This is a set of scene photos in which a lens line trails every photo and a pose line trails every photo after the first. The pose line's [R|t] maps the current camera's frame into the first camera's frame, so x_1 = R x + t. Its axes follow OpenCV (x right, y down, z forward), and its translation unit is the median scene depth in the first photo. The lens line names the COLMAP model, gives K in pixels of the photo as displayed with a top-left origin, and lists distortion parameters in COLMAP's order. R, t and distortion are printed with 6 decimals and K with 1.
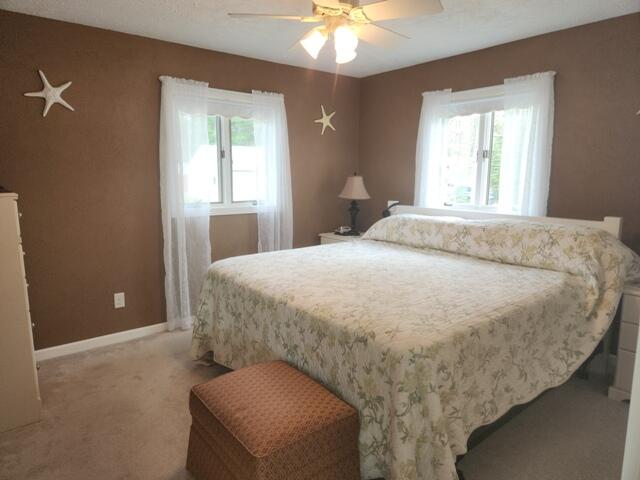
lens RADIAL K [[426.1, 0, 317.2], [0, 426.1, 232.9], [0, 0, 1]] dist [0.041203, -0.000022]
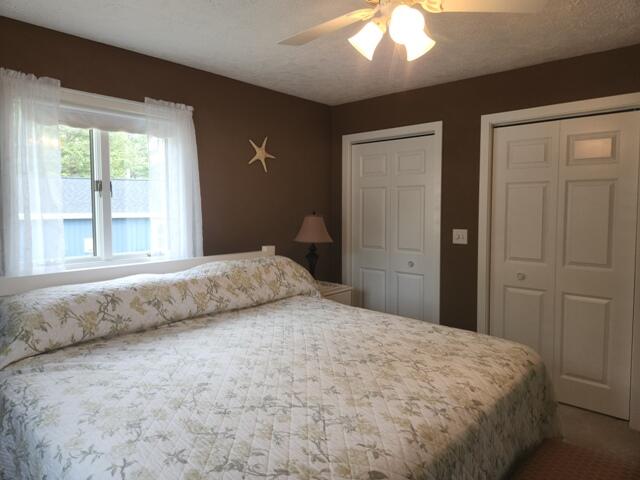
lens RADIAL K [[426.1, 0, 317.2], [0, 426.1, 232.9], [0, 0, 1]] dist [0.041203, -0.000022]
pose [[-0.128210, -0.064251, 0.989664, -0.447851], [0.152214, 0.984801, 0.083654, -0.131124], [-0.979996, 0.161366, -0.116482, 0.867174]]
